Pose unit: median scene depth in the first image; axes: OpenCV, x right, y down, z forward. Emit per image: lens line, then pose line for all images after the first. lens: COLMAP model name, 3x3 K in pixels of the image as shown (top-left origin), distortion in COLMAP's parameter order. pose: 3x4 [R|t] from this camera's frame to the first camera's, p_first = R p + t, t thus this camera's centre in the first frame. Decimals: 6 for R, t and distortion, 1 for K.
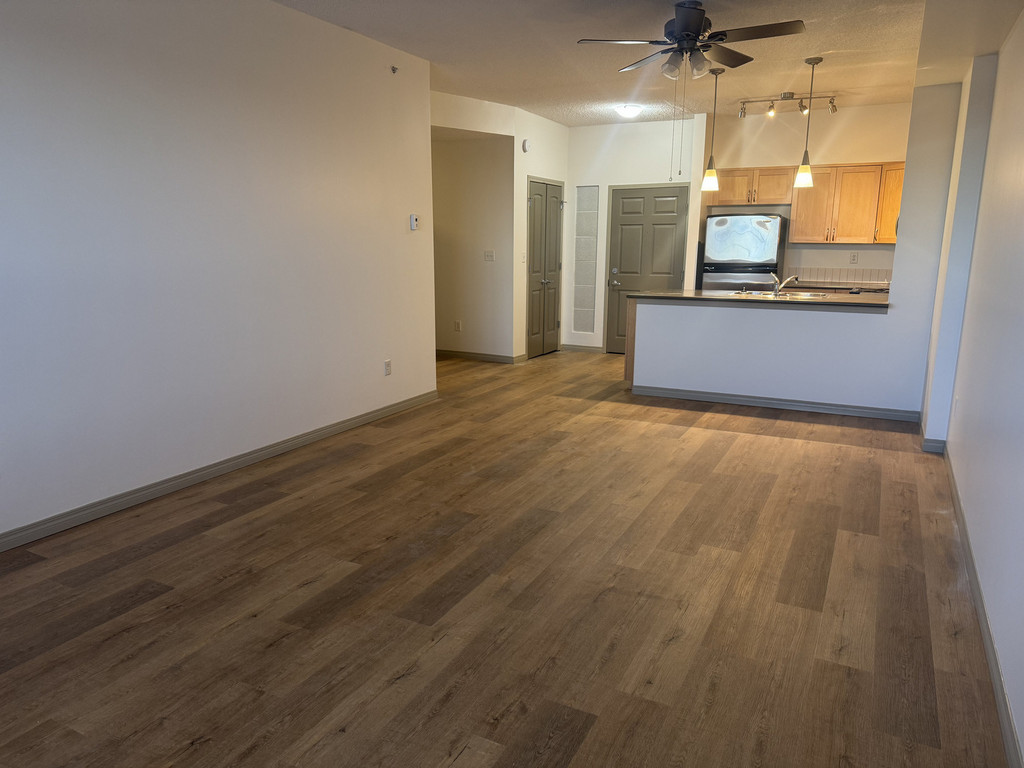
lens RADIAL K [[704.4, 0, 512.0], [0, 704.4, 384.0], [0, 0, 1]] dist [0.136390, -0.269425]
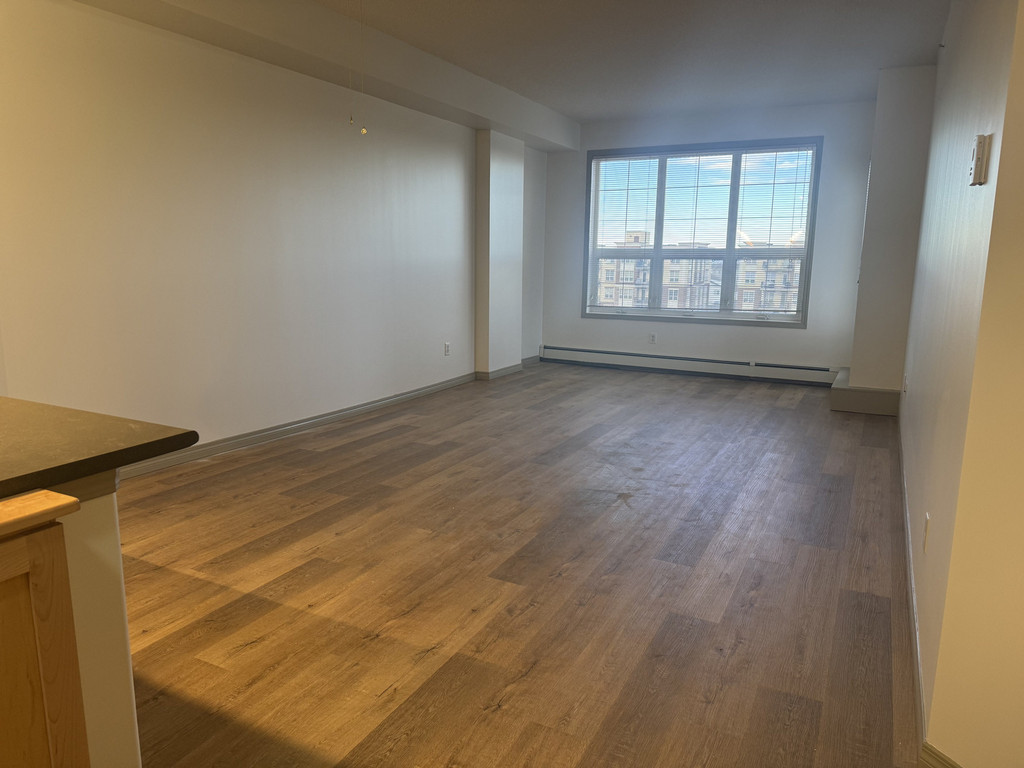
lens RADIAL K [[704.4, 0, 512.0], [0, 704.4, 384.0], [0, 0, 1]] dist [0.136390, -0.269425]
pose [[-0.999860, -0.016030, -0.004873, 0.071801], [-0.016691, 0.927665, 0.373040, -0.264323], [-0.001459, 0.373069, -0.927802, 1.405381]]
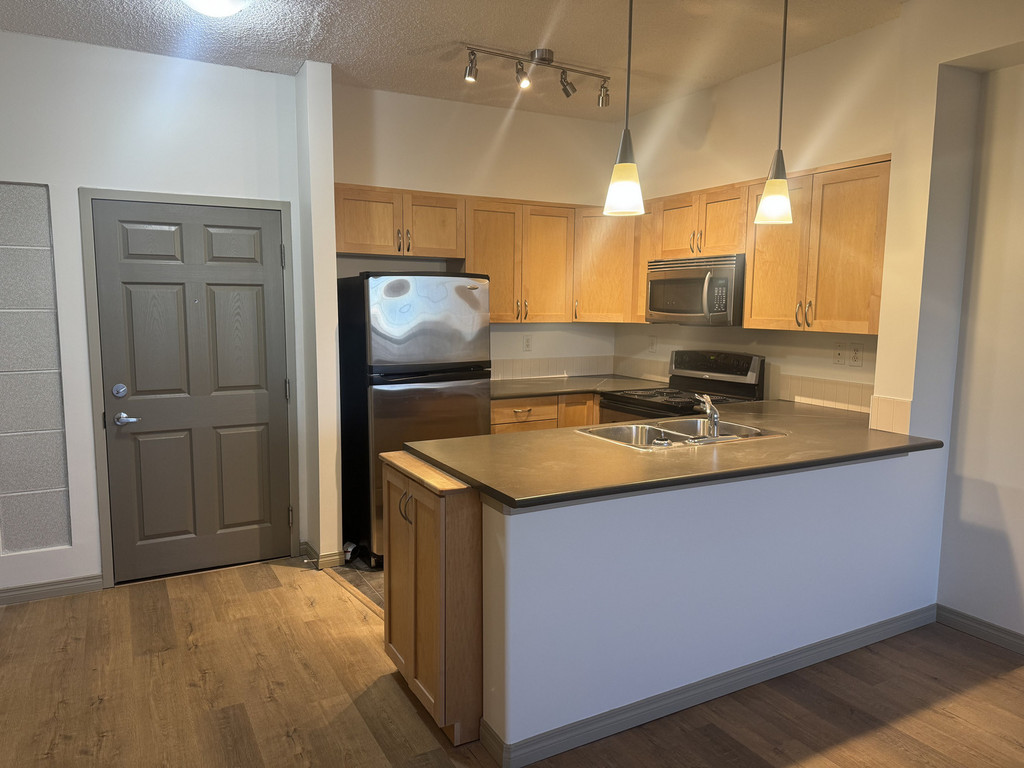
lens RADIAL K [[704.4, 0, 512.0], [0, 704.4, 384.0], [0, 0, 1]] dist [0.136390, -0.269425]
pose [[0.558361, -0.094087, 0.824246, -0.119116], [0.160586, 0.987014, 0.003882, -0.211115], [-0.813907, 0.130195, 0.566219, 0.946515]]
